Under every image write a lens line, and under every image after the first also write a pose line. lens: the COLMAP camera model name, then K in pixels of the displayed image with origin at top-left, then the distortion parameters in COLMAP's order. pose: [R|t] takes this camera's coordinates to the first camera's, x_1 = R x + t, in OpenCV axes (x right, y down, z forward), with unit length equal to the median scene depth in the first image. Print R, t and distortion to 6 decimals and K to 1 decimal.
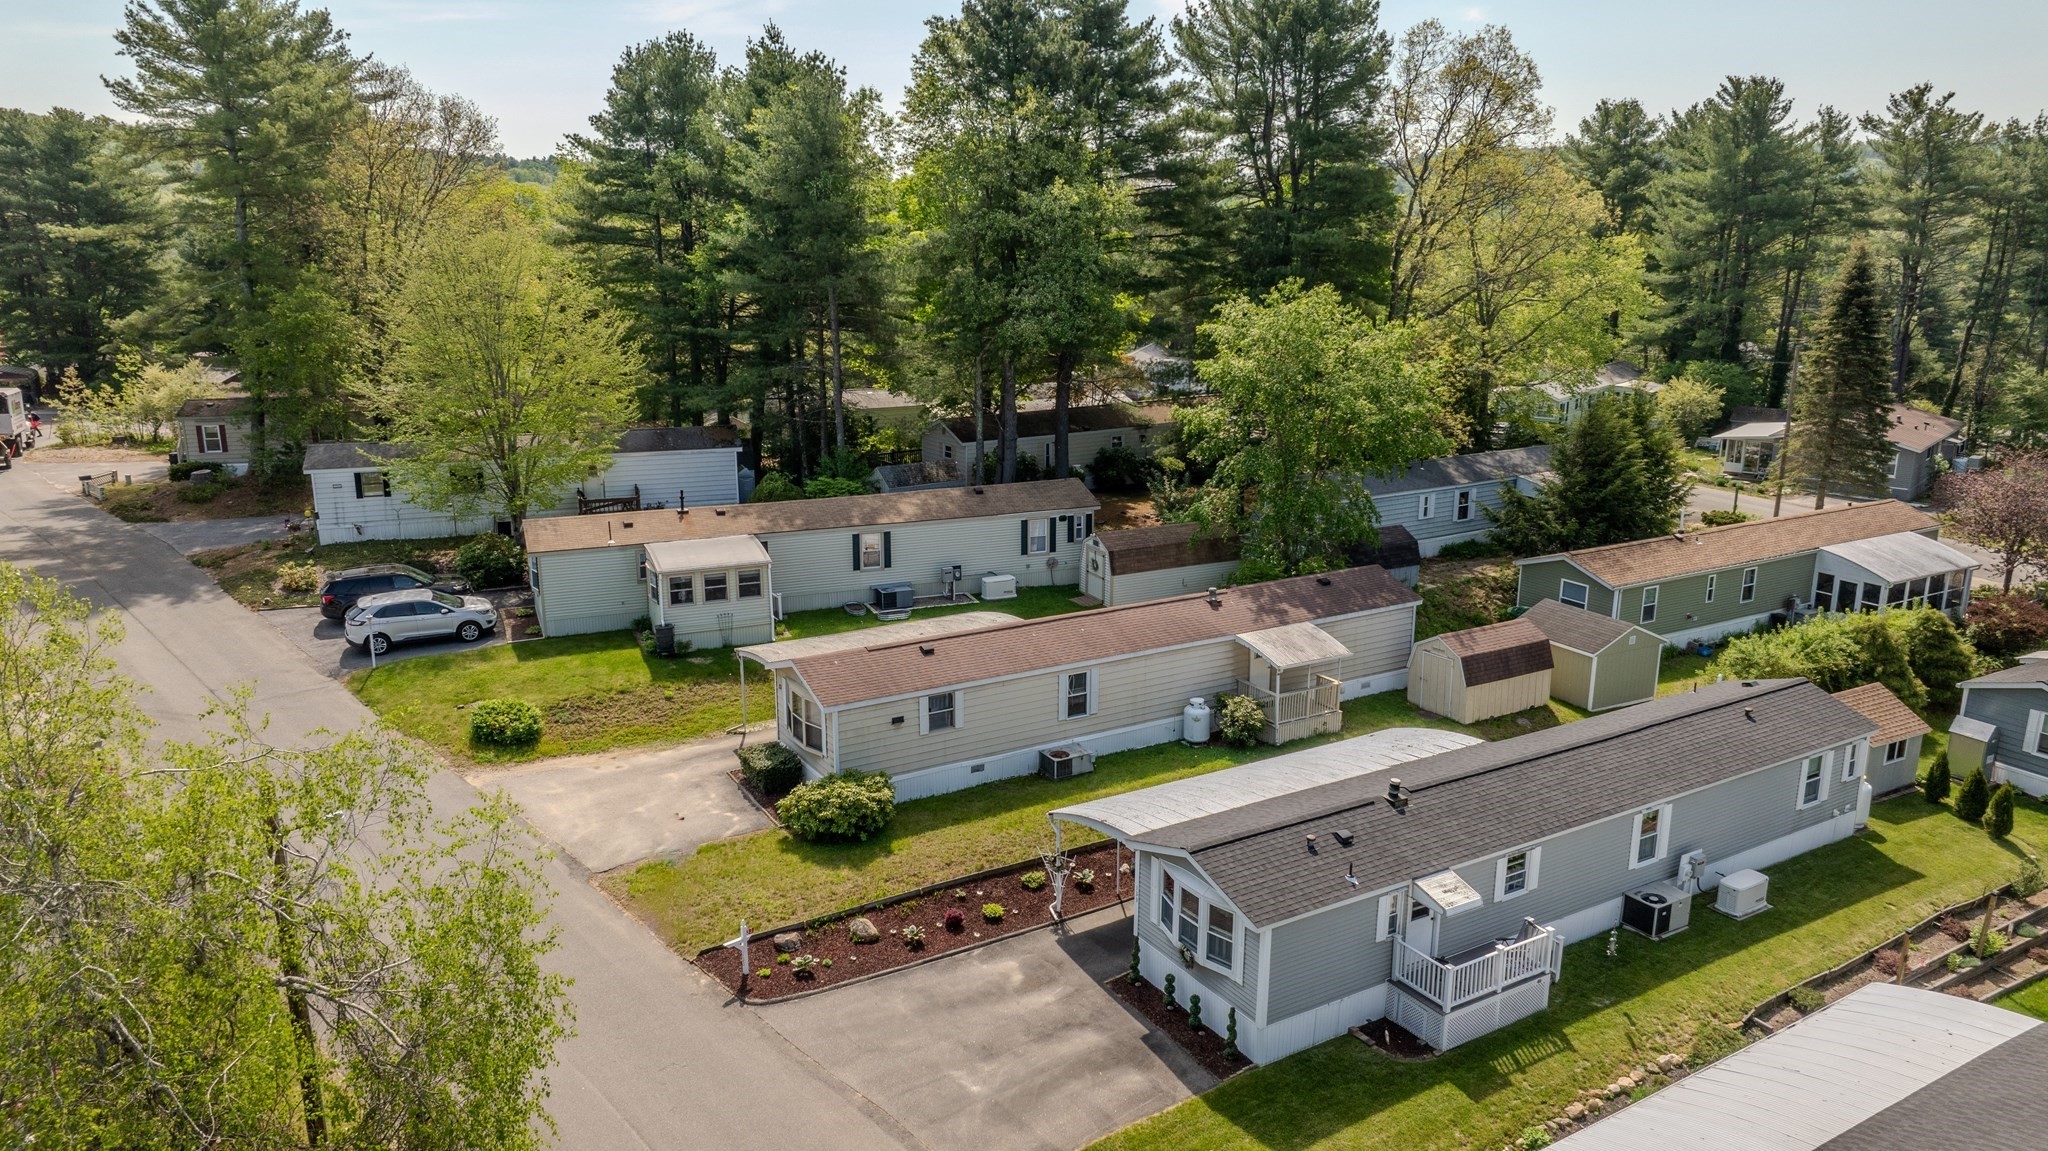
lens RADIAL K [[1448.9, 0, 1027.1], [0, 1448.9, 576.7], [0, 0, 1]] dist [-0.042263, 0.049653]
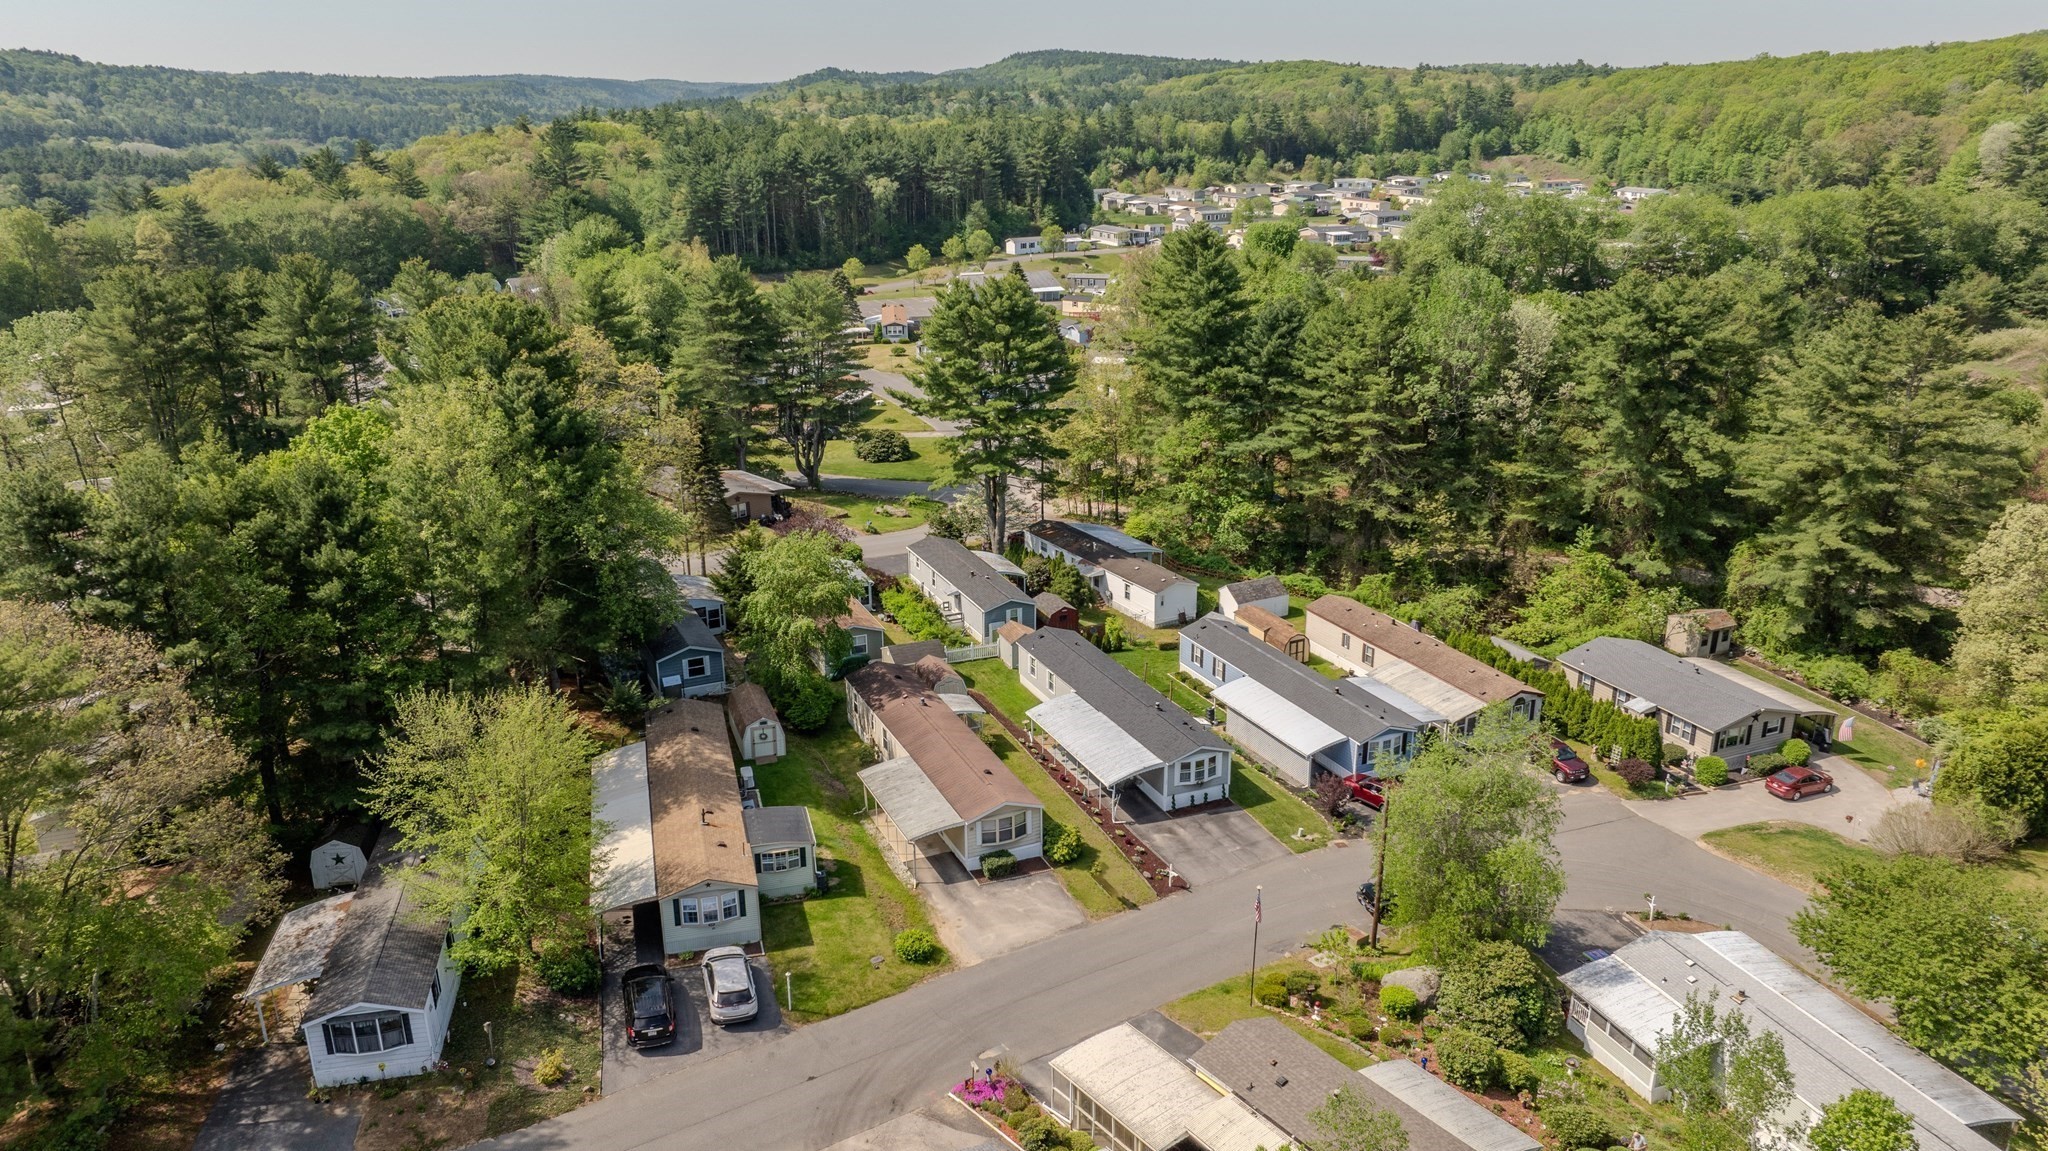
lens RADIAL K [[1448.9, 0, 1031.6], [0, 1448.9, 577.9], [0, 0, 1]] dist [-0.042263, 0.049653]
pose [[0.102447, -0.317807, 0.942604, -1.504324], [0.246832, 0.926076, 0.285407, -0.606845], [-0.963628, 0.203426, 0.173319, 0.466010]]
